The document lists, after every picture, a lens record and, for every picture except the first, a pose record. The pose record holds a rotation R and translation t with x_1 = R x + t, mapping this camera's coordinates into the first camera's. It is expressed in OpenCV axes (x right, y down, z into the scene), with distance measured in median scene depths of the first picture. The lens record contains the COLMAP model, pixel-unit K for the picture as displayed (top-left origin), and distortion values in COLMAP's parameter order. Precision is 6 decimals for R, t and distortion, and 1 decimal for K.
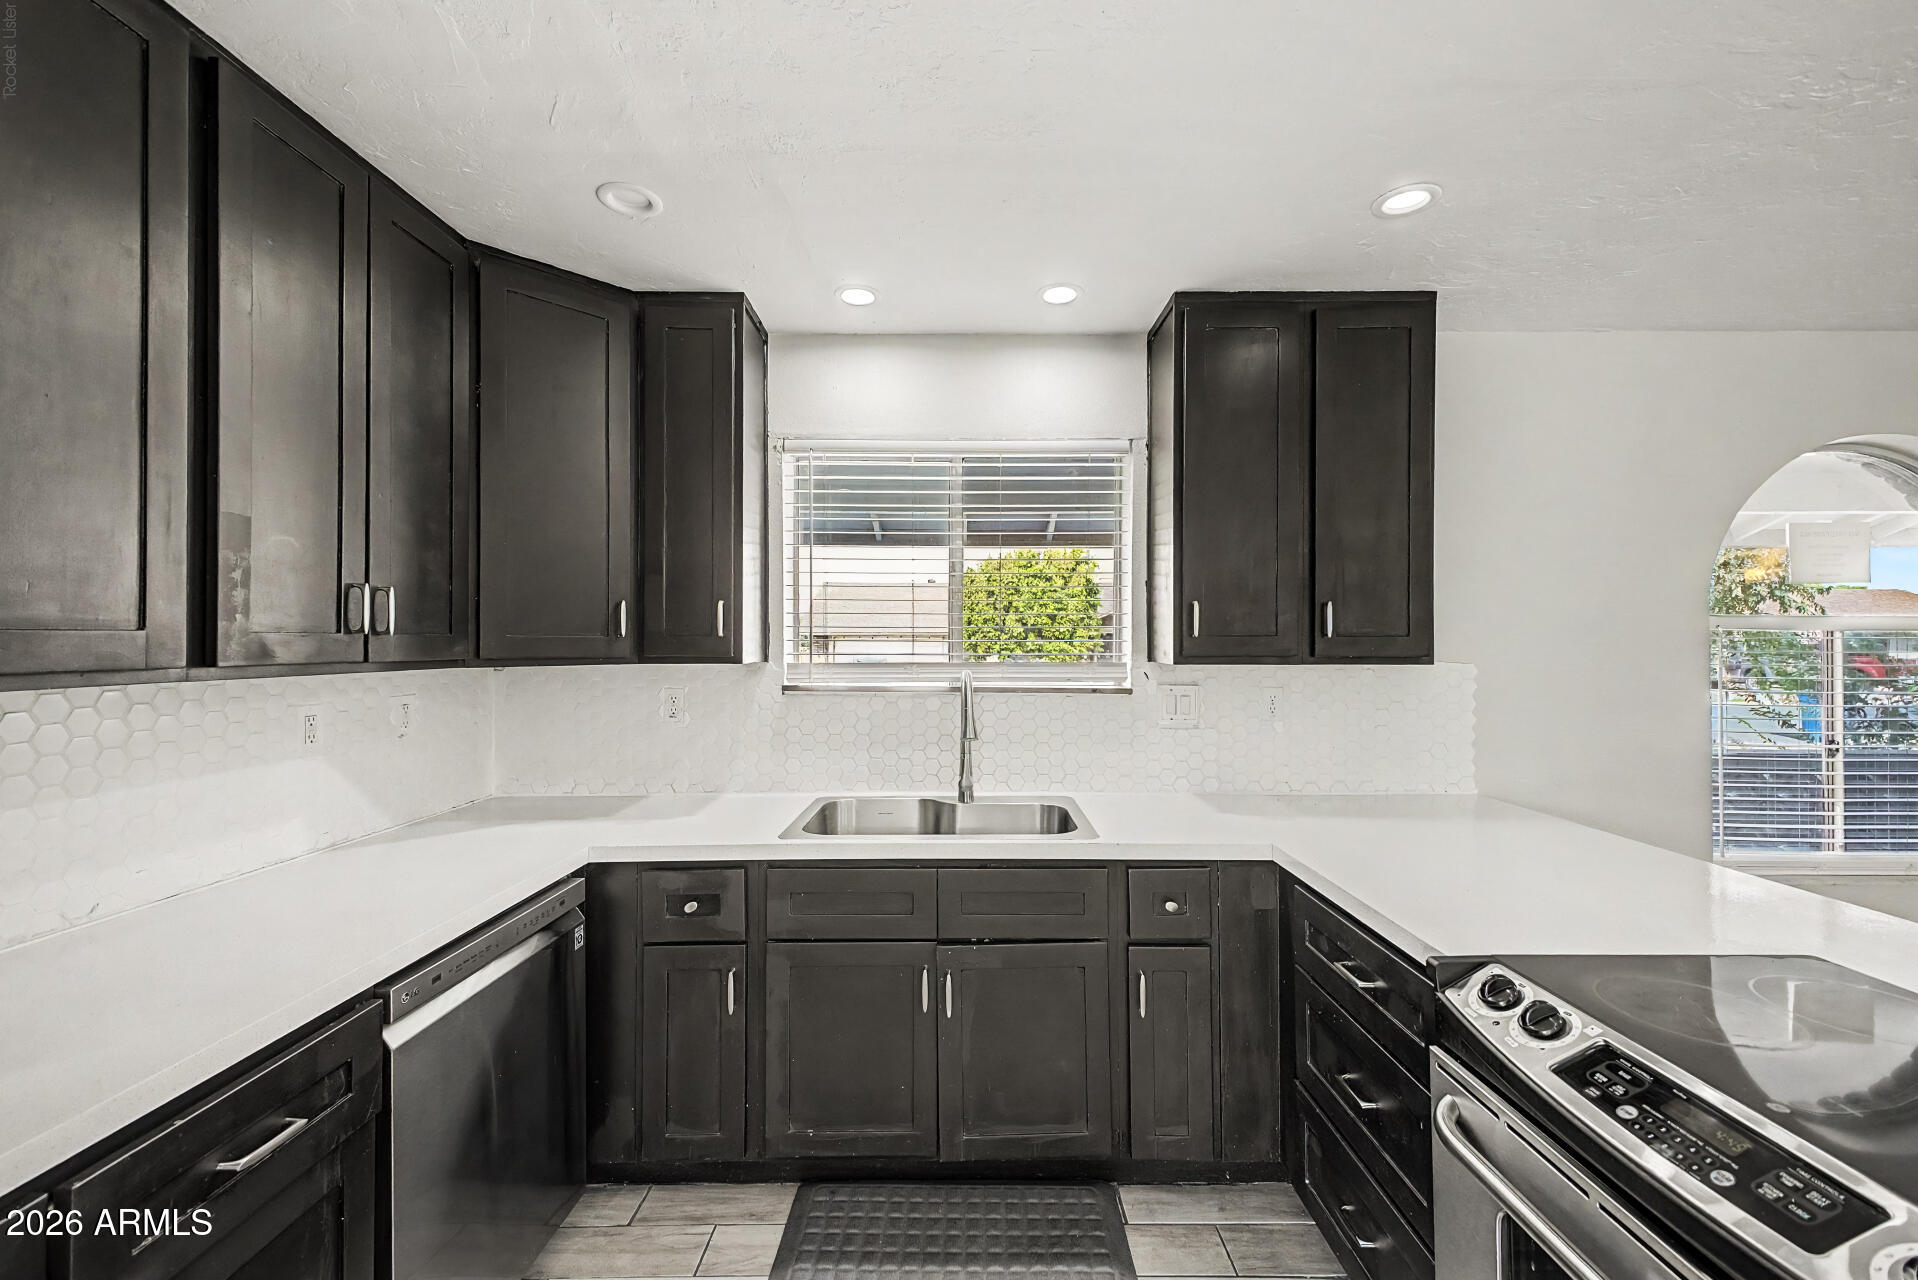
lens RADIAL K [[755.8, 0, 959.0], [0, 755.8, 640.0], [0, 0, 1]] dist [0.001436, -0.000112]
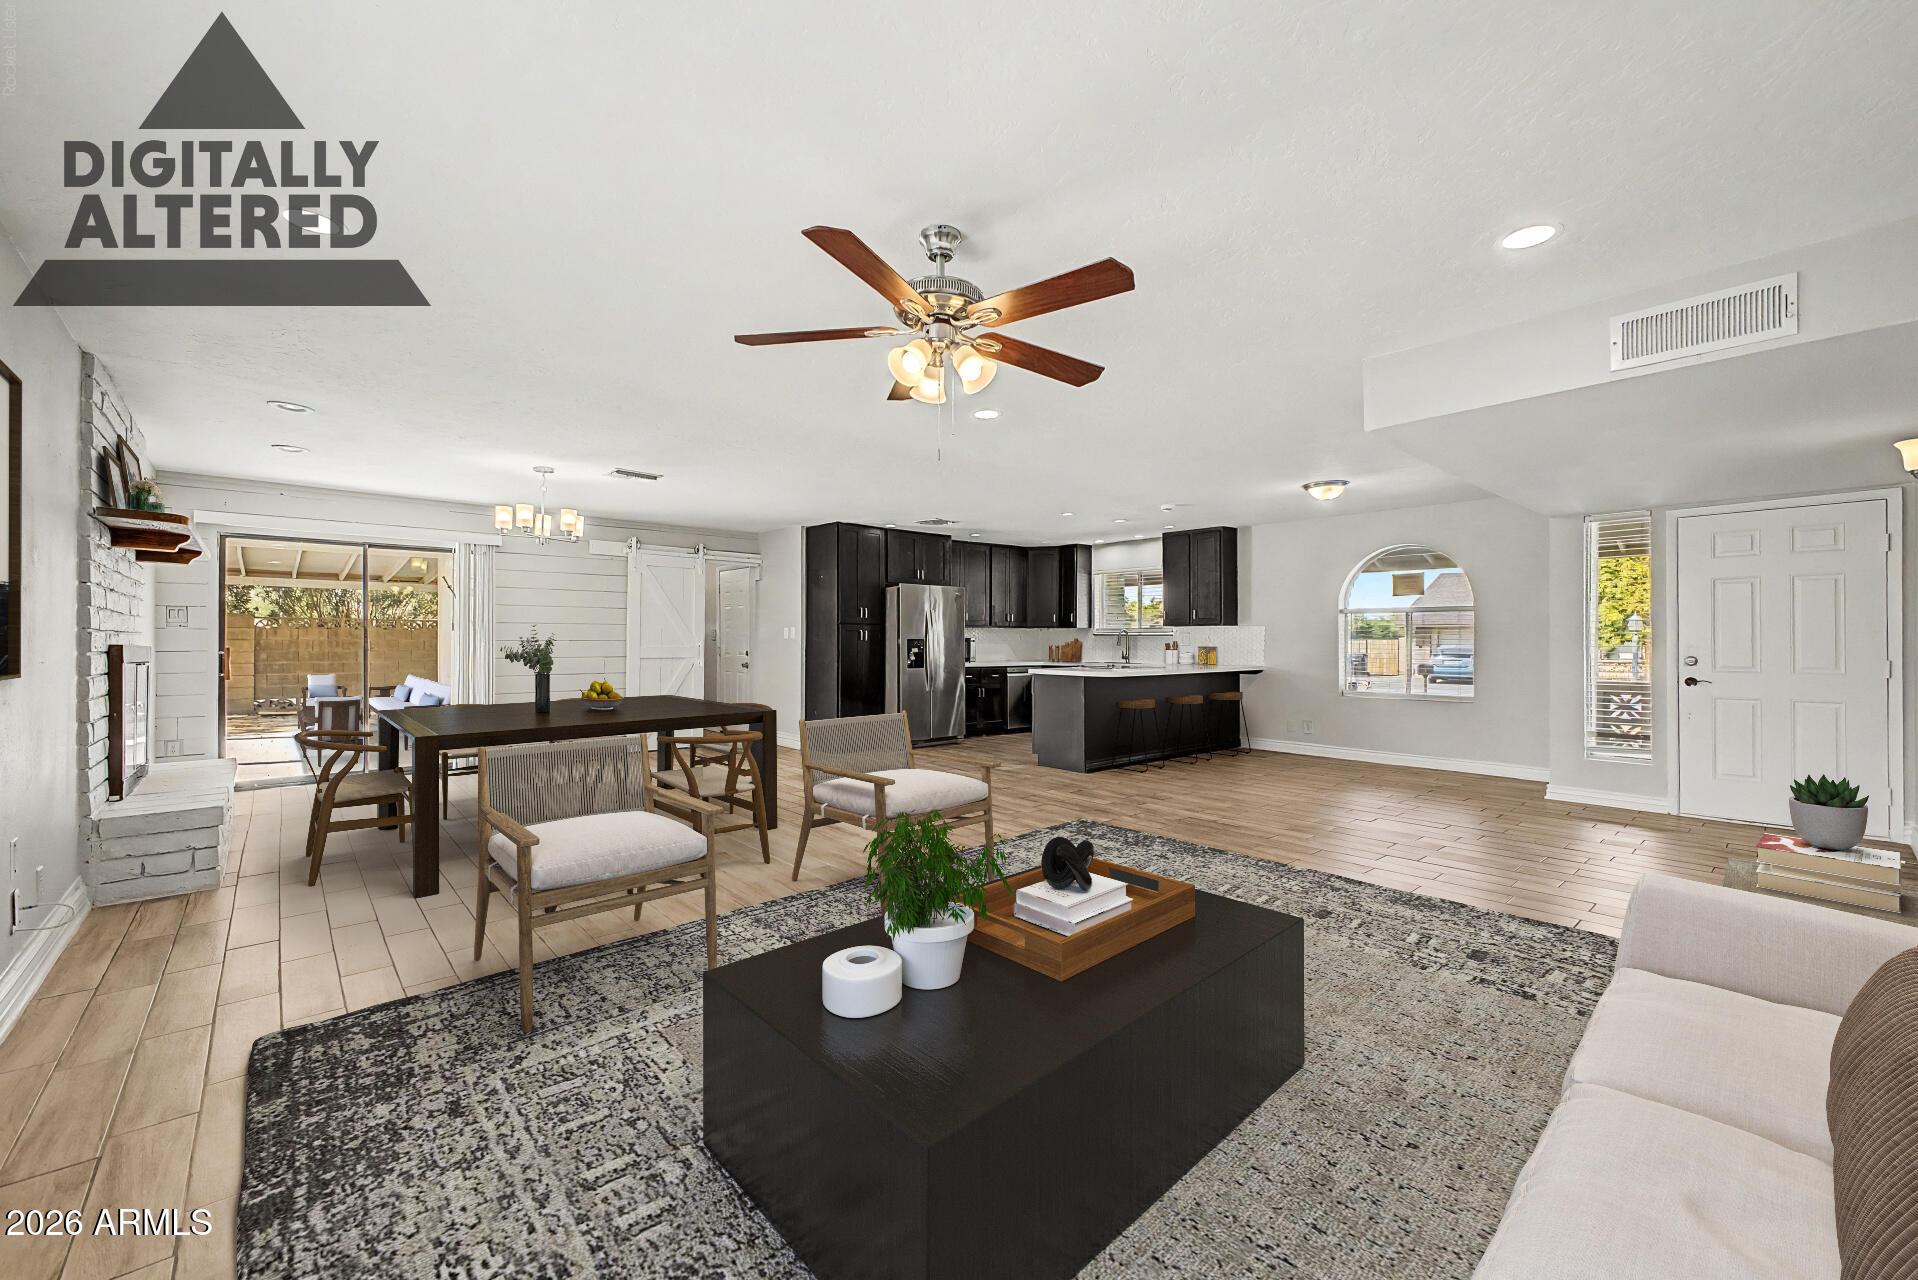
lens RADIAL K [[737.3, 0, 959.0], [0, 737.3, 640.0], [0, 0, 1]] dist [0.001072, 0.000037]
pose [[0.662774, 0.000495, -0.748820, 2.873308], [0.002866, 0.999991, 0.003198, 0.098563], [0.748814, -0.004266, 0.662766, -2.744955]]
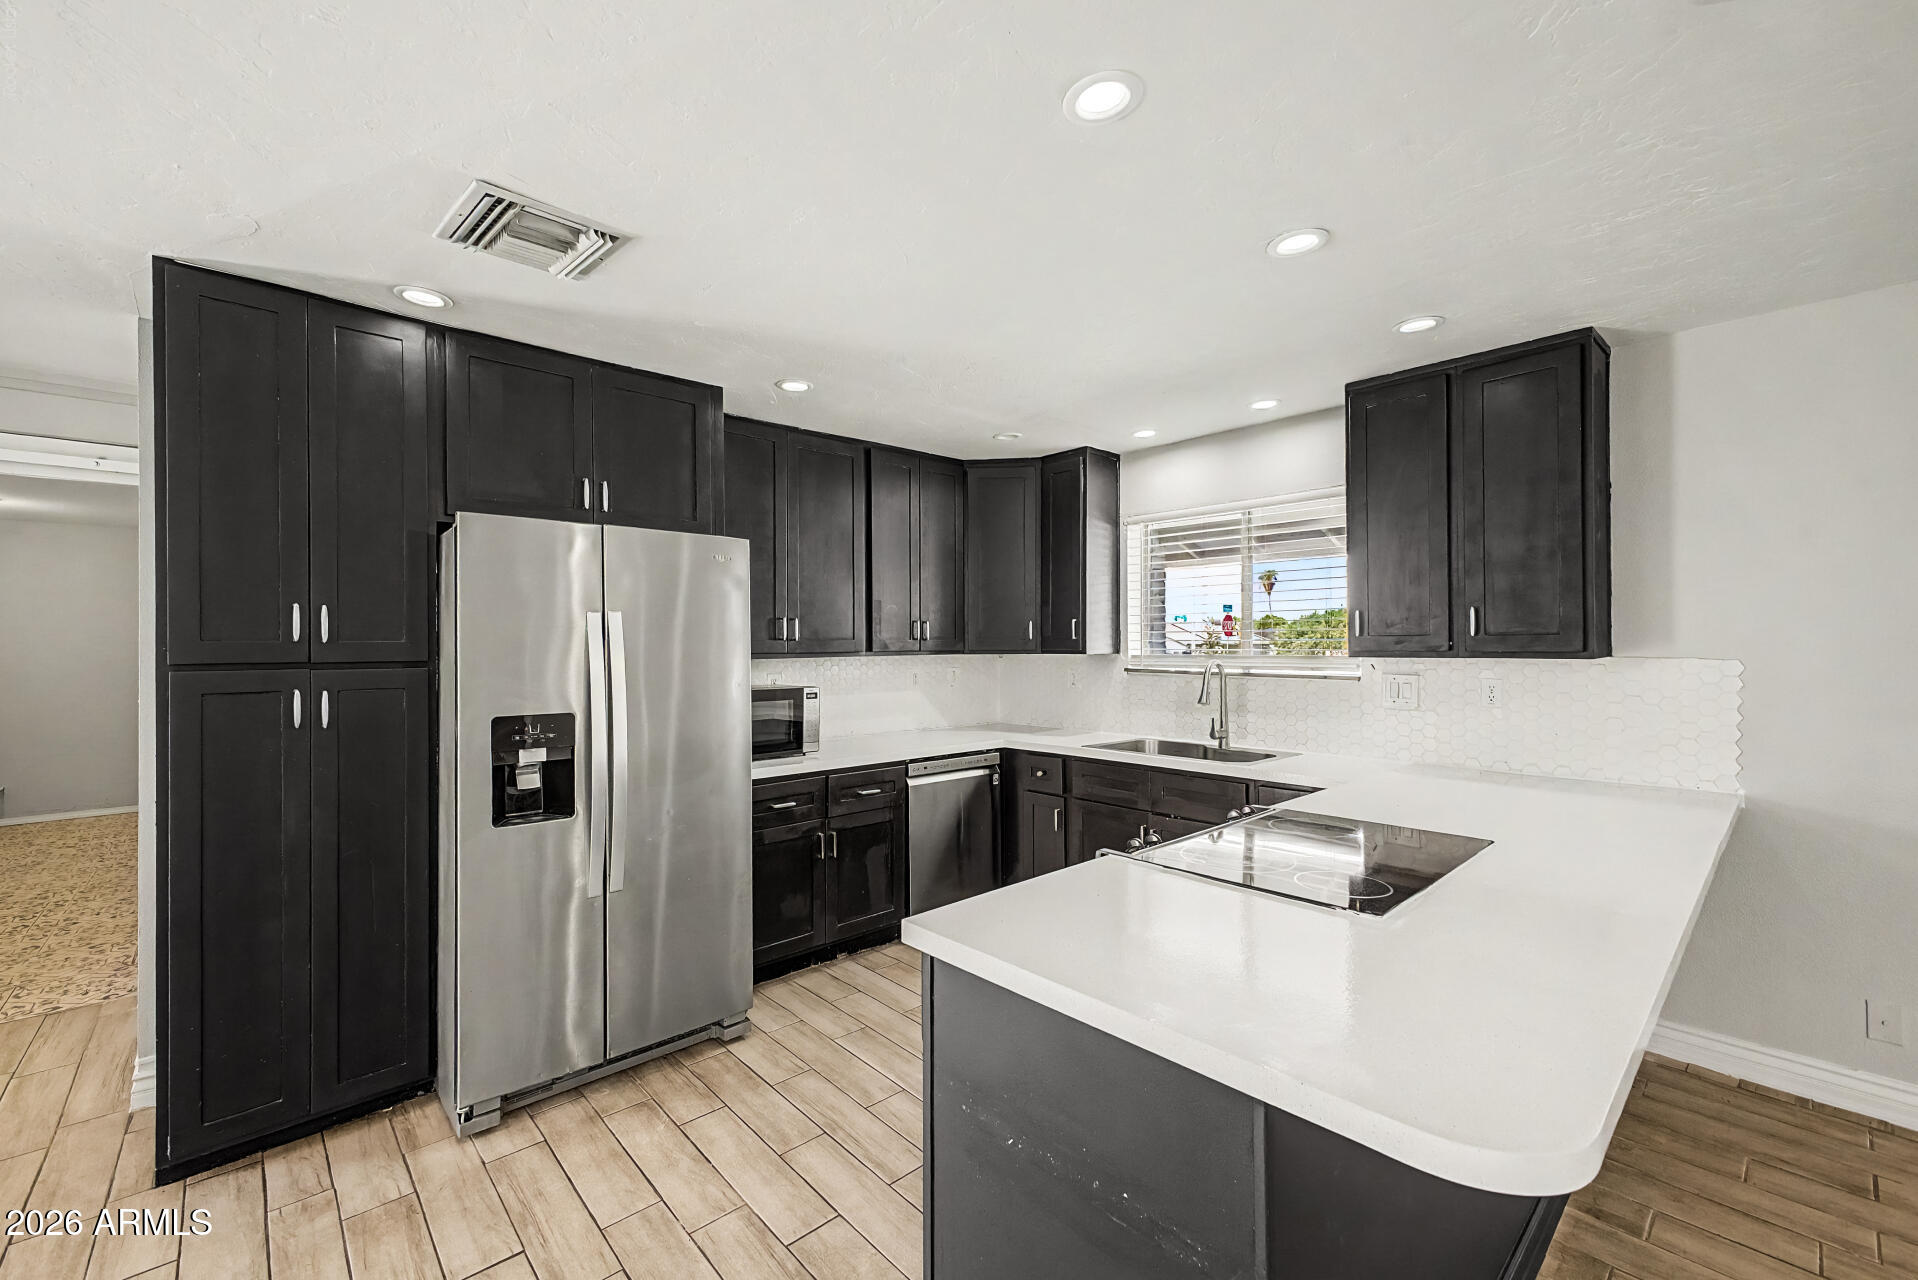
lens RADIAL K [[762.4, 0, 939.3], [0, 762.4, 640.0], [0, 0, 1]] dist [0.004024, 0.000313]
pose [[0.674157, -0.005503, -0.738568, 0.938232], [0.008407, 0.999965, 0.000223, -0.006118], [0.738541, -0.006360, 0.674179, -0.550390]]
